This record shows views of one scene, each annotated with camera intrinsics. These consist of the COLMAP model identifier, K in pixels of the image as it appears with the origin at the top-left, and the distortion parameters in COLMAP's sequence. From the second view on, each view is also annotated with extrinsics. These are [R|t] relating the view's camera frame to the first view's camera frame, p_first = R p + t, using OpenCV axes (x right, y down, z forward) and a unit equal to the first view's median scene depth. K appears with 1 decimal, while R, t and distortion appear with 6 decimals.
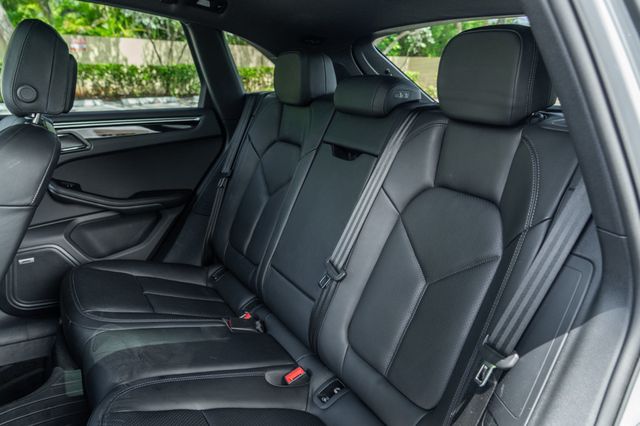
lens RADIAL K [[500.1, 0, 320.0], [0, 500.1, 213.0], [0, 0, 1]] dist [-0.008266, -0.004129]
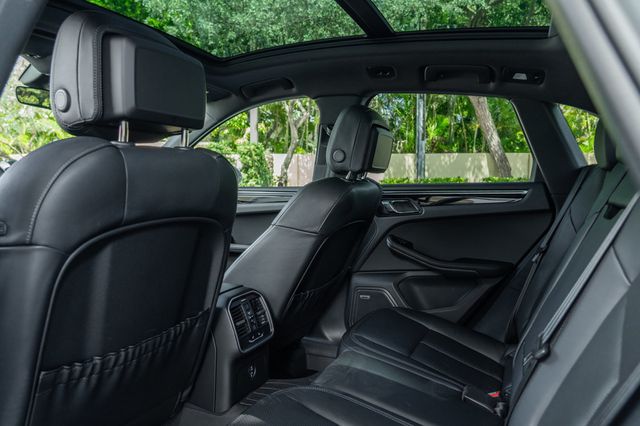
lens RADIAL K [[462.4, 0, 320.0], [0, 462.4, 213.0], [0, 0, 1]] dist [-0.007445, -0.002831]
pose [[0.586415, 0.033291, -0.809327, 0.289498], [-0.215554, 0.969541, -0.116303, 0.050206], [0.780804, 0.242655, 0.575729, 0.185367]]
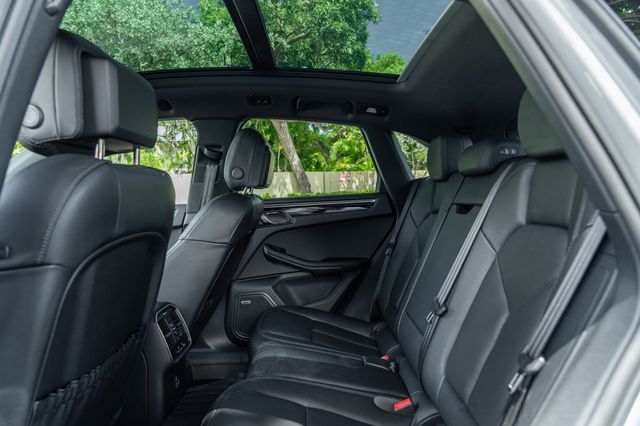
lens RADIAL K [[440.6, 0, 320.0], [0, 440.6, 213.0], [0, 0, 1]] dist [-0.004530, 0.002011]
pose [[0.870845, -0.034095, -0.490373, 0.201618], [-0.085124, 0.972059, -0.218756, 0.105765], [0.484130, 0.232246, 0.843611, 0.008825]]
